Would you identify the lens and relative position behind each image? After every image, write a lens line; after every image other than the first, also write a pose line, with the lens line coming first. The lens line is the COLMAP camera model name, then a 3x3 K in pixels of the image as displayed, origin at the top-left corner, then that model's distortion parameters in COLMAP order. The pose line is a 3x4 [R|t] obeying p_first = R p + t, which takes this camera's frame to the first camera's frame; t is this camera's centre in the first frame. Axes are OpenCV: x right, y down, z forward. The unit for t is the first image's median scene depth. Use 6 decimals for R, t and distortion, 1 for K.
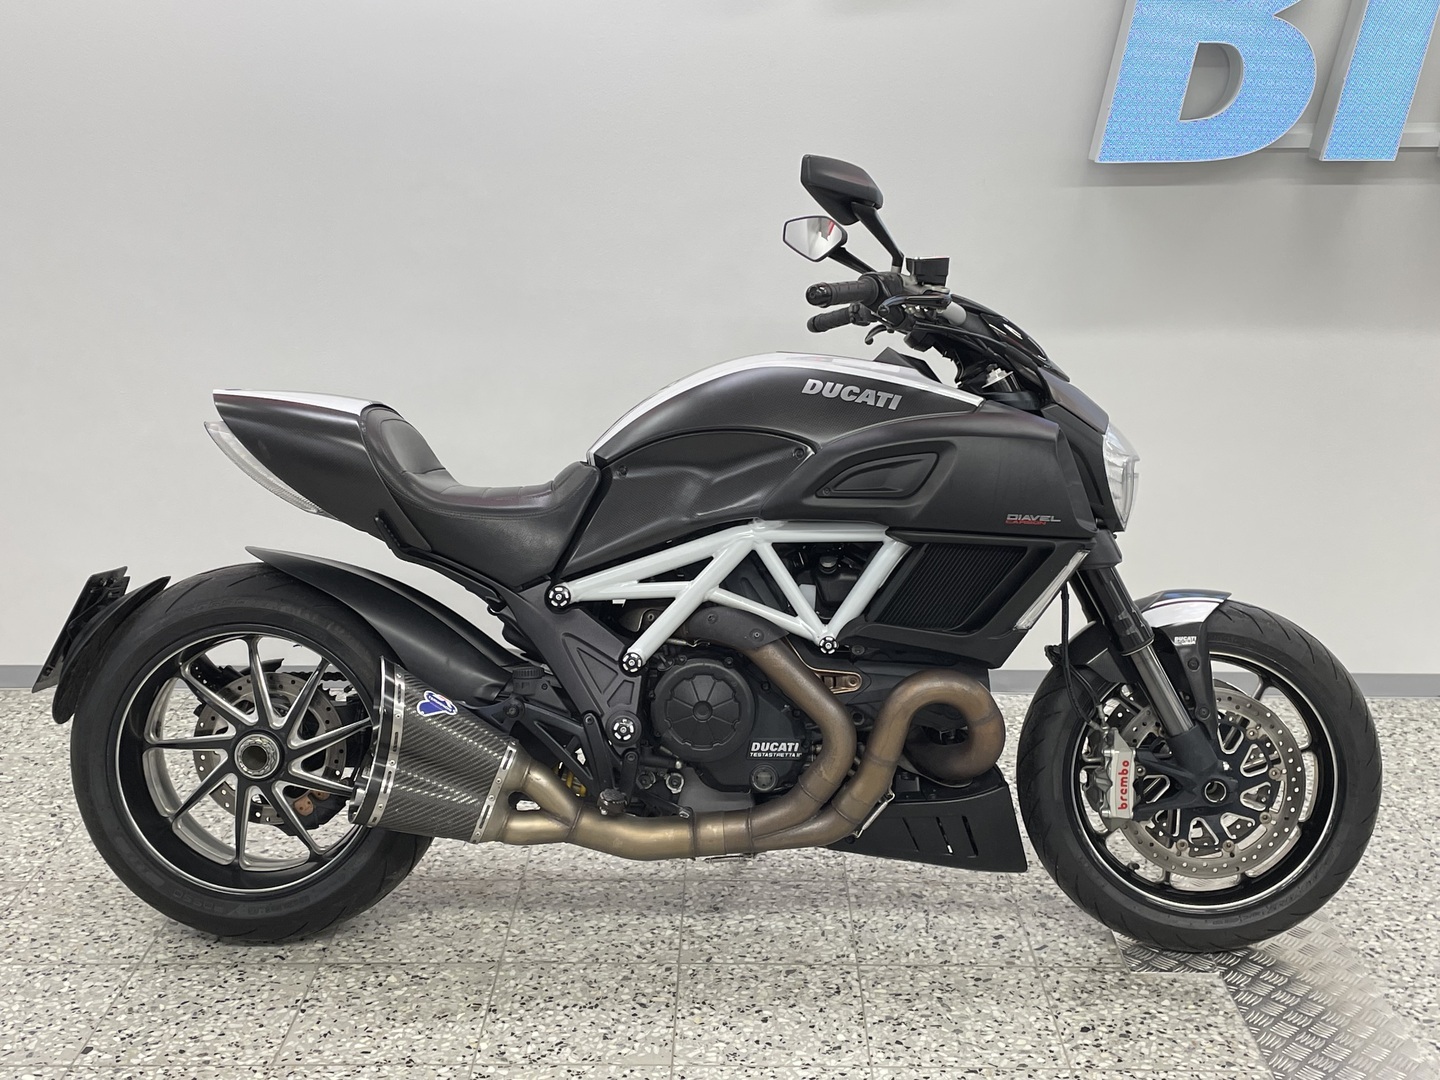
lens RADIAL K [[1726.1, 0, 725.1], [0, 1726.1, 529.1], [0, 0, 1]] dist [0.062819, 0.000000]
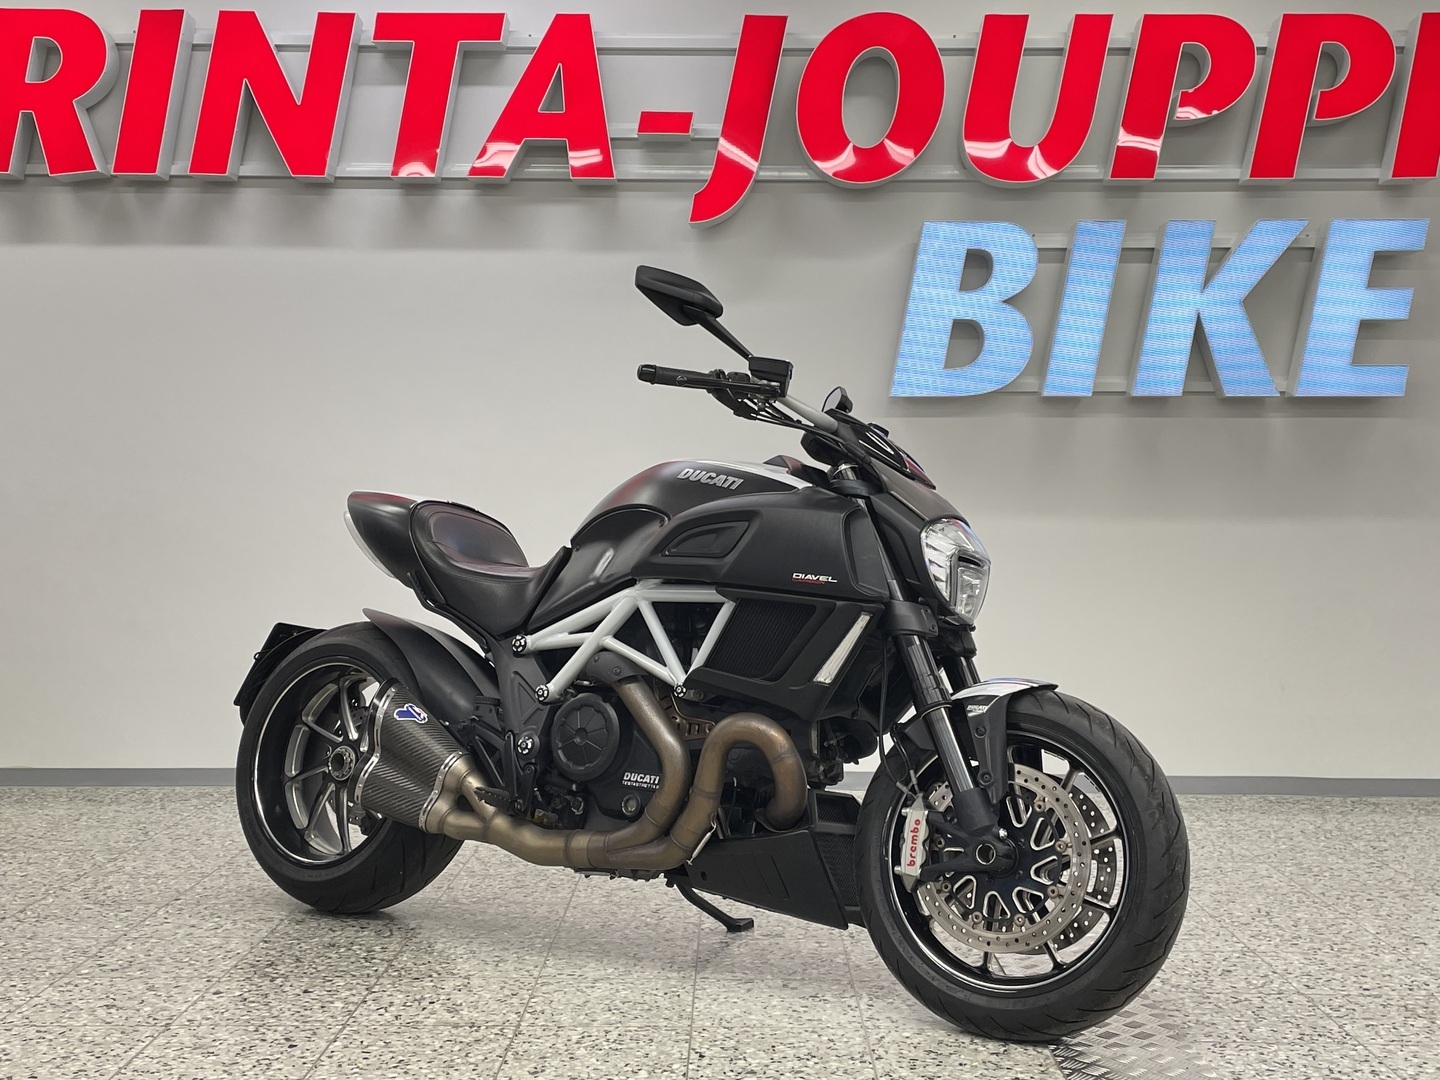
lens RADIAL K [[1726.1, 0, 724.5], [0, 1726.1, 500.0], [0, 0, 1]] dist [0.062819, 0.000000]
pose [[0.852551, 0.004541, -0.522625, 0.697529], [-0.140529, 0.965129, -0.220857, 0.197297], [0.503397, 0.261735, 0.823460, 0.011682]]
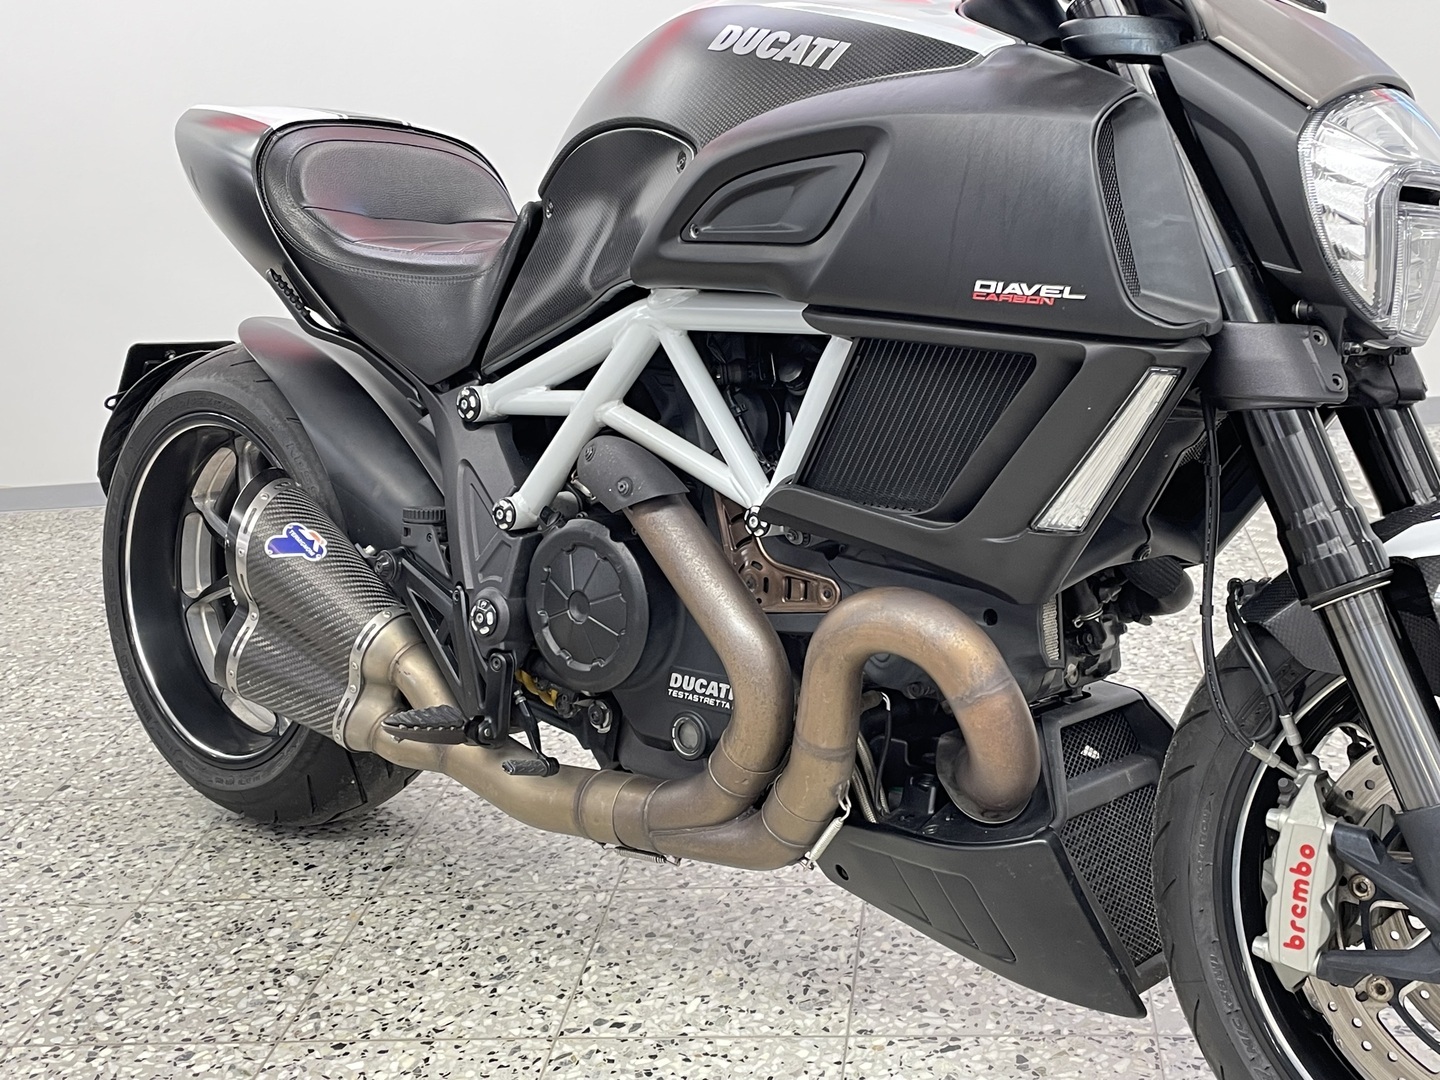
lens RADIAL K [[1726.1, 0, 725.3], [0, 1726.1, 532.5], [0, 0, 1]] dist [0.062819, 0.000000]
pose [[0.769715, 0.111873, -0.628509, 0.398550], [-0.062799, 0.993019, 0.099846, 0.016318], [0.635291, -0.037384, 0.771367, 0.564273]]
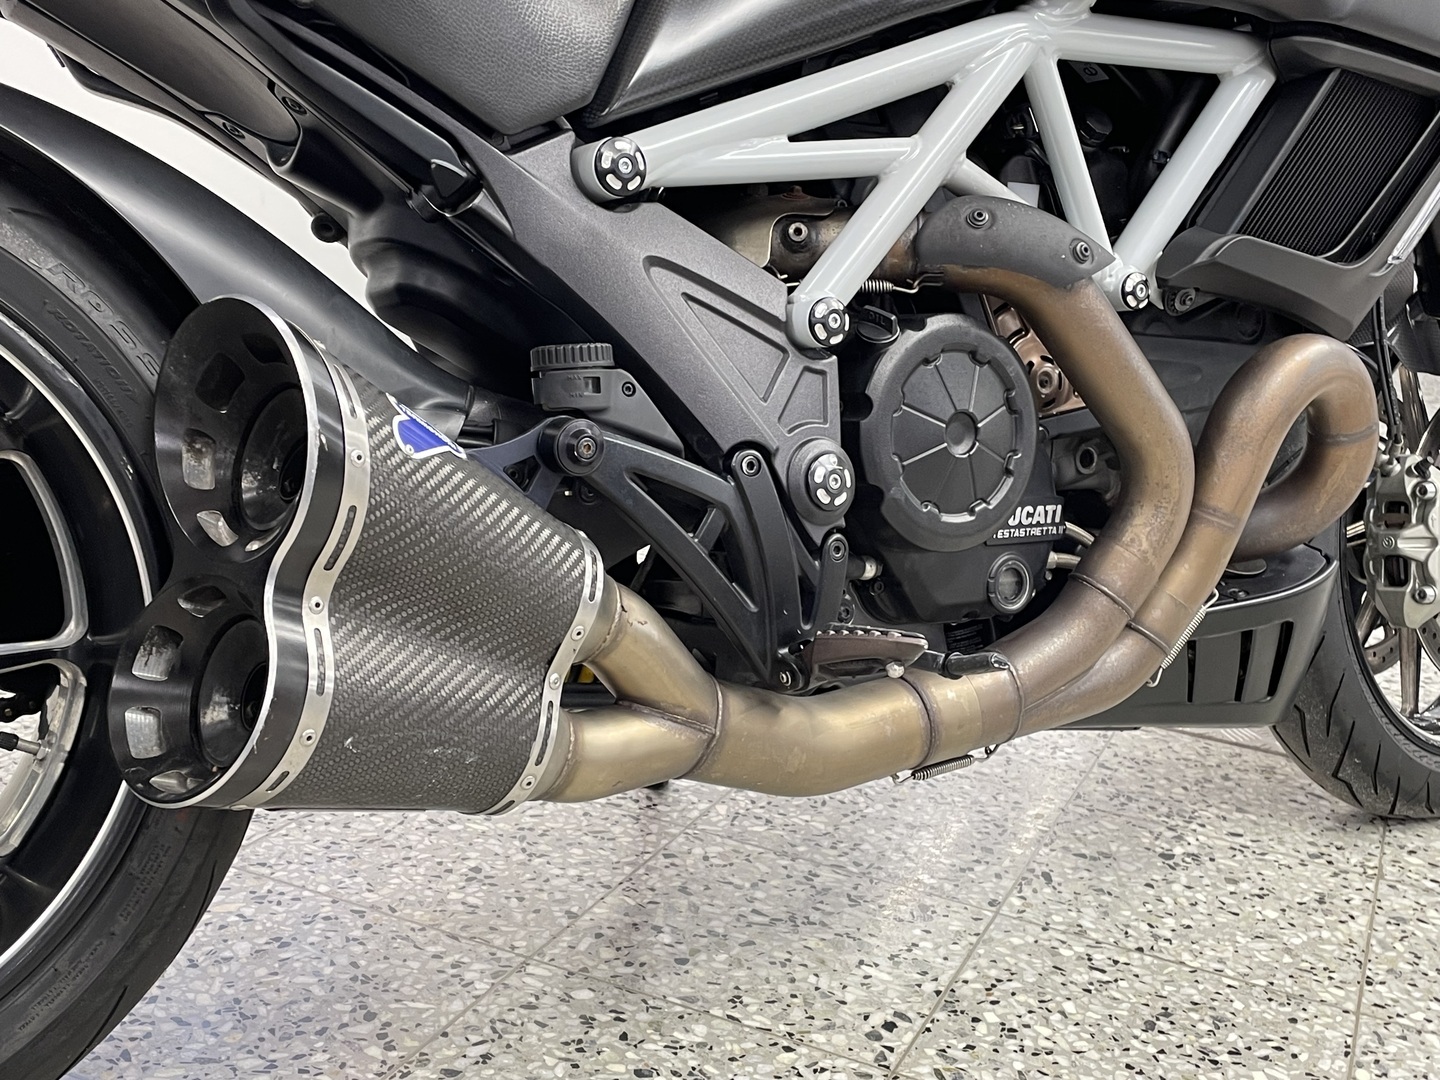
lens RADIAL K [[1726.1, 0, 722.9], [0, 1726.1, 536.3], [0, 0, 1]] dist [0.062819, 0.000000]
pose [[0.808987, -0.061641, 0.584586, -0.317701], [0.048818, 0.998096, 0.037686, 0.111125], [-0.585796, -0.001949, 0.810456, 0.673793]]
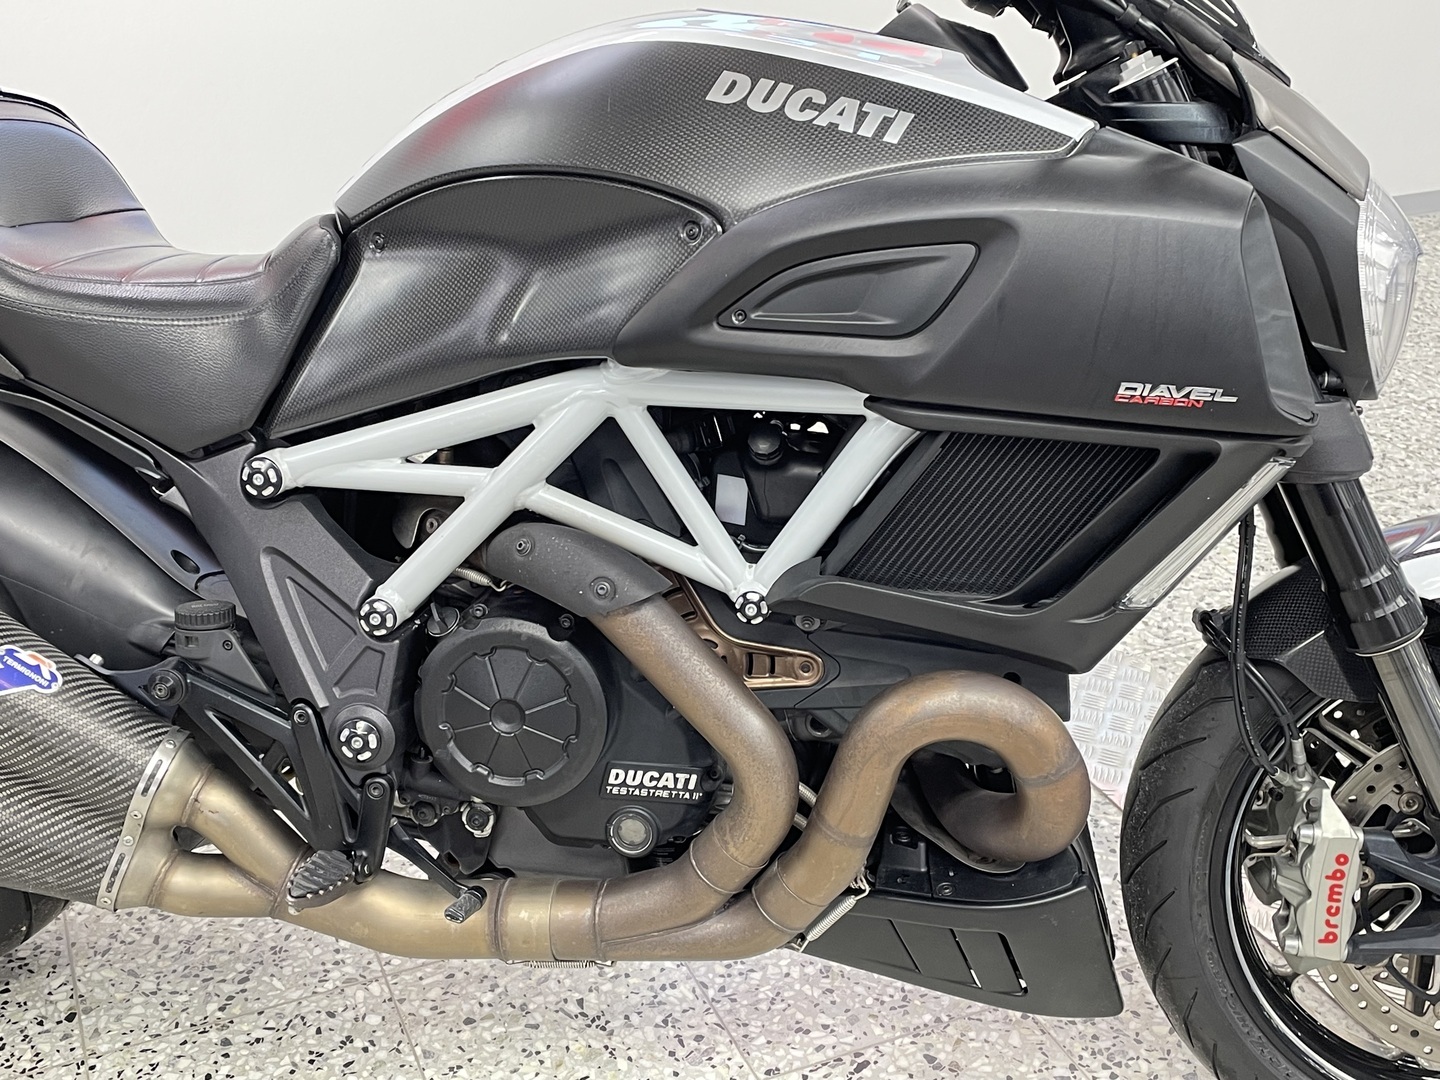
lens RADIAL K [[1726.1, 0, 721.0], [0, 1726.1, 530.0], [0, 0, 1]] dist [0.062819, 0.000000]
pose [[0.991266, 0.059334, -0.117773, 0.109317], [-0.036173, 0.981148, 0.189844, -0.052216], [0.126817, -0.183926, 0.974725, 0.501213]]
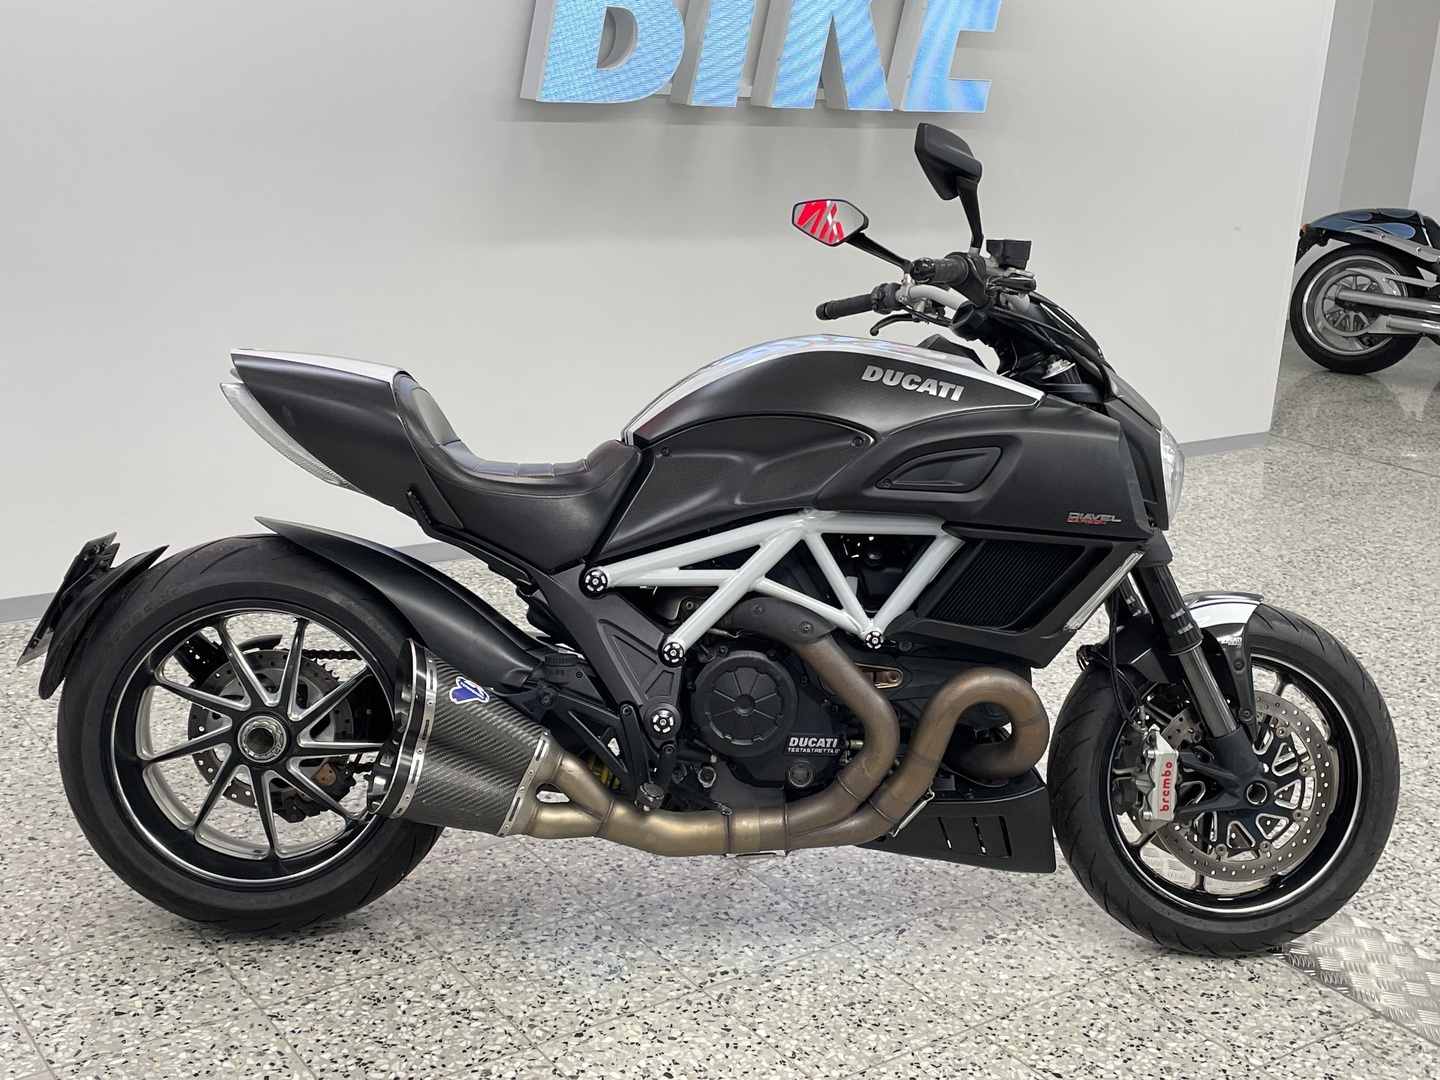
lens RADIAL K [[1726.1, 0, 726.9], [0, 1726.1, 539.4], [0, 0, 1]] dist [0.062819, 0.000000]
pose [[0.994993, 0.032221, 0.094608, -0.116379], [-0.034905, 0.999030, 0.026857, -0.012450], [-0.093651, -0.030025, 0.995152, 0.041659]]
